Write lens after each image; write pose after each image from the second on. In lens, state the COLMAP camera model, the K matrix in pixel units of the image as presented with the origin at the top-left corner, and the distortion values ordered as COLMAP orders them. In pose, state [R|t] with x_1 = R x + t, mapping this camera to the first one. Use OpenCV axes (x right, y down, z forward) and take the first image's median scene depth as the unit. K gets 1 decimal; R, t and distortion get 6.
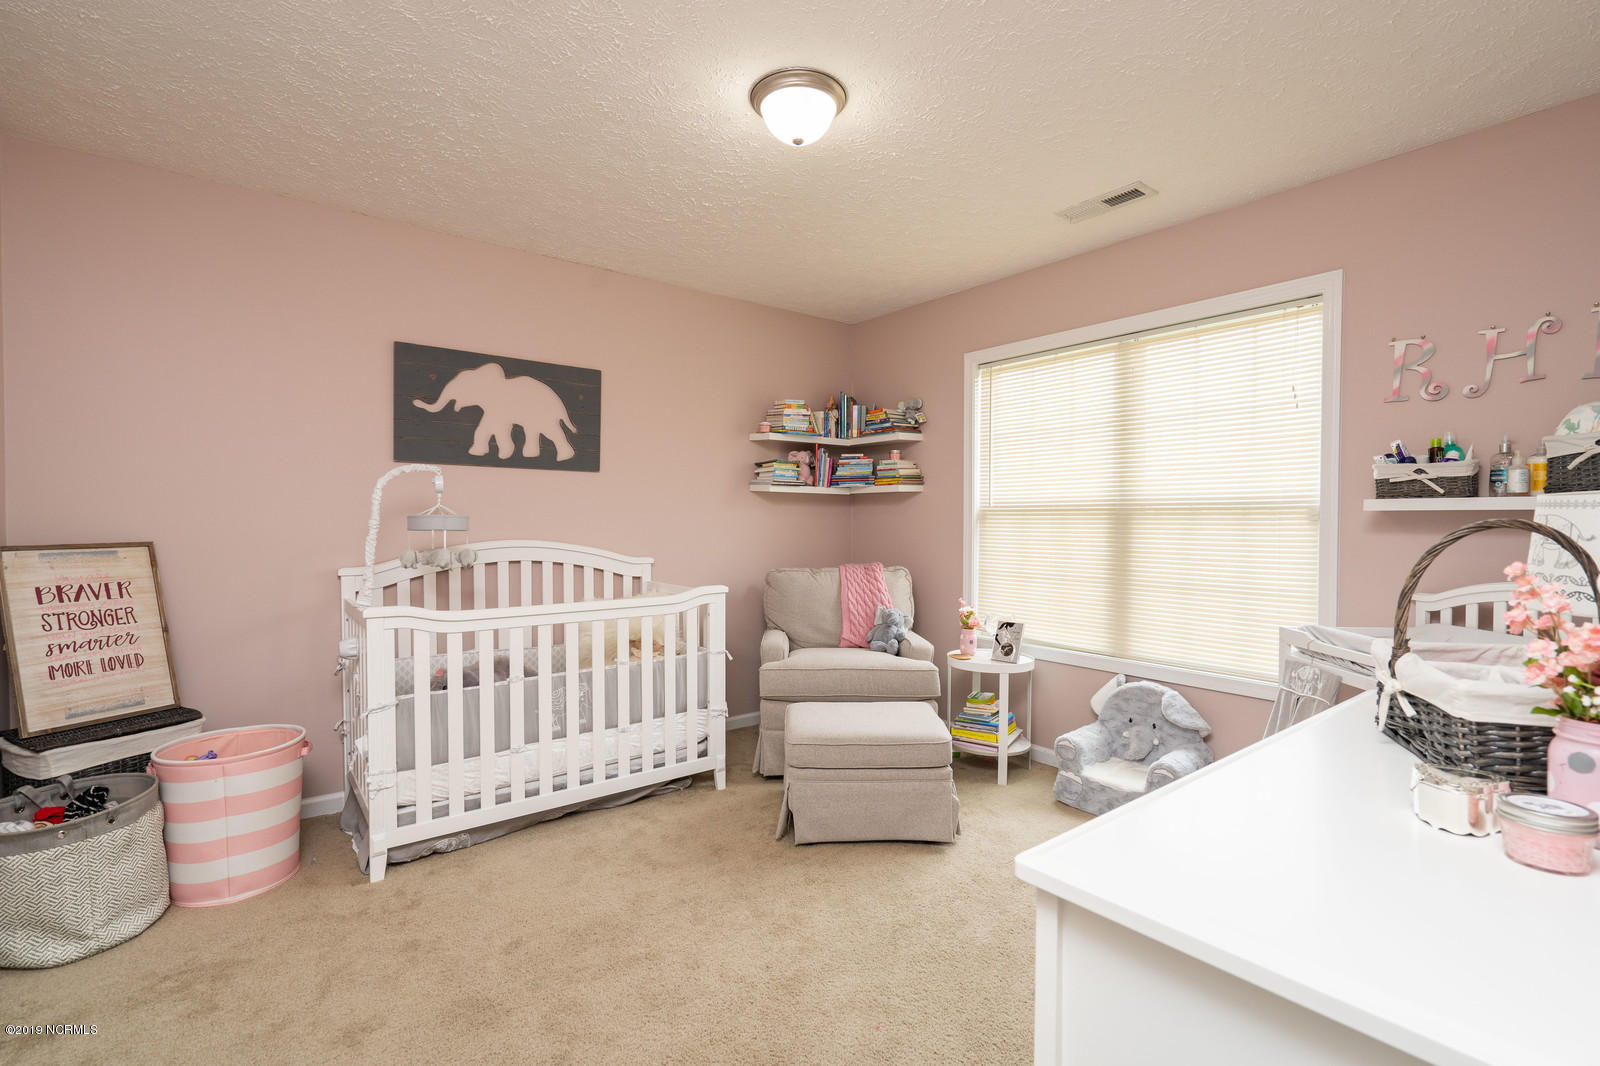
lens RADIAL K [[734.4, 0, 792.1], [0, 734.4, 520.1], [0, 0, 1]] dist [0.002949, 0.000536]
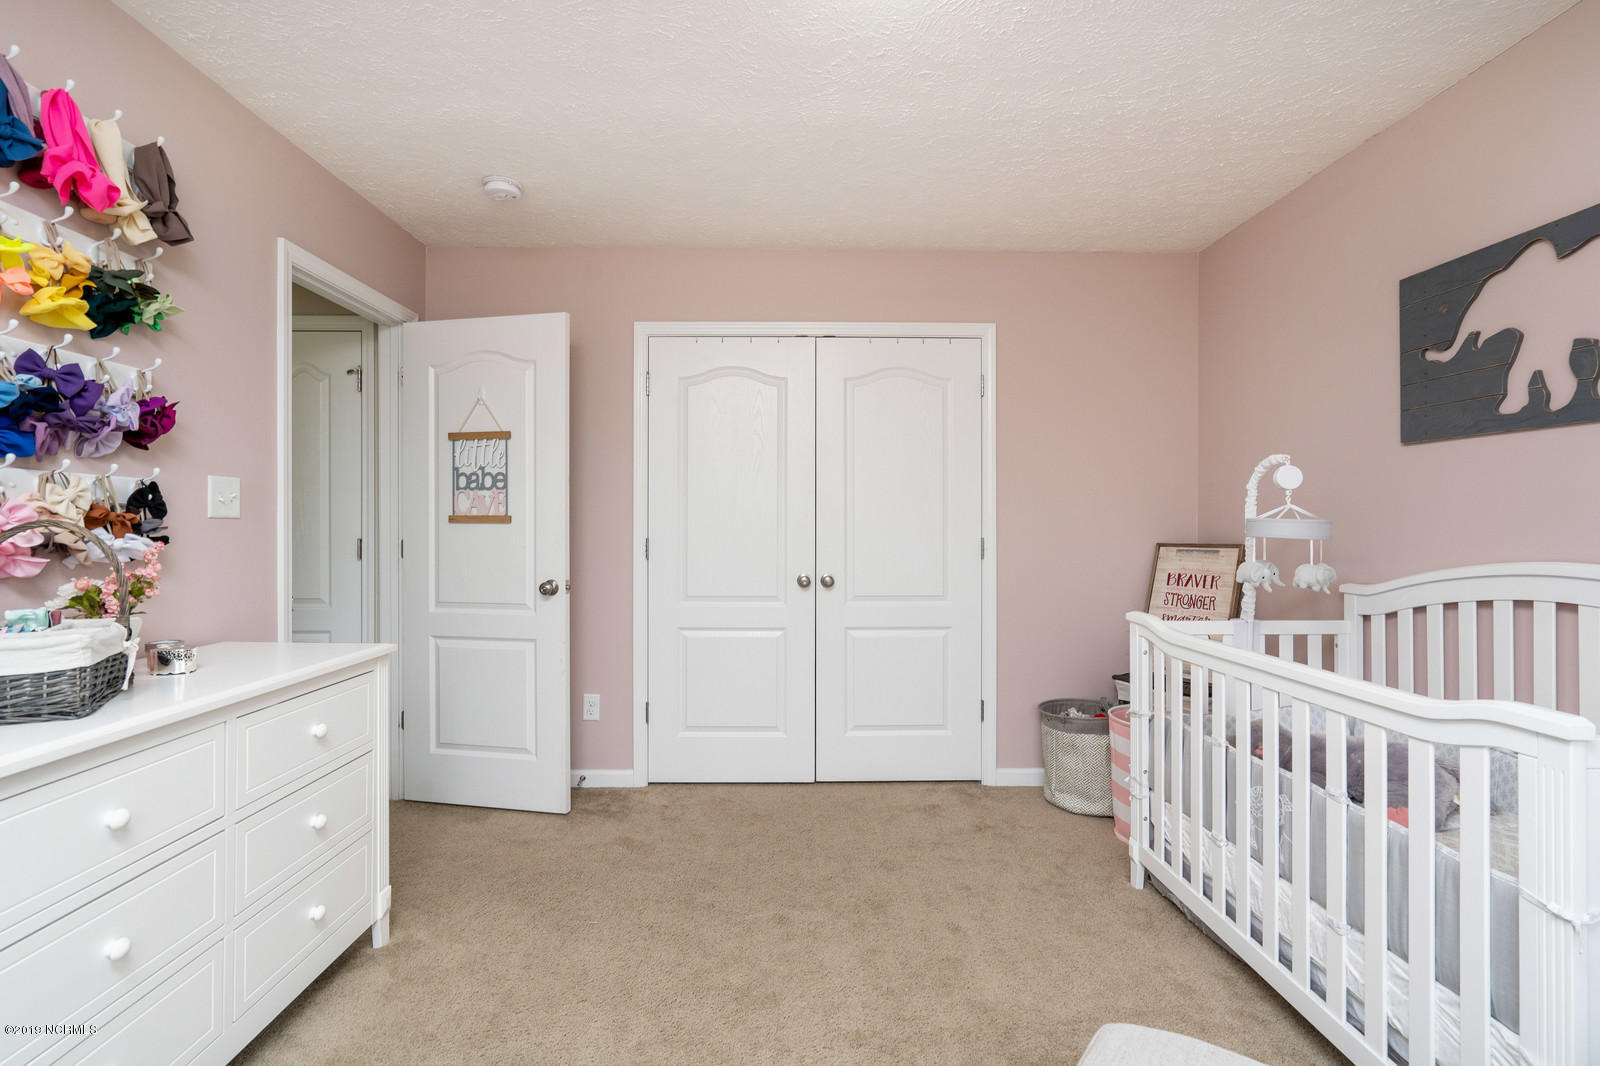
lens RADIAL K [[734.4, 0, 792.1], [0, 734.4, 520.1], [0, 0, 1]] dist [0.002949, 0.000536]
pose [[-0.592738, -0.004719, -0.805382, 0.443165], [0.002543, 0.999967, -0.007730, -0.000811], [0.805391, -0.006630, -0.592706, 1.040084]]
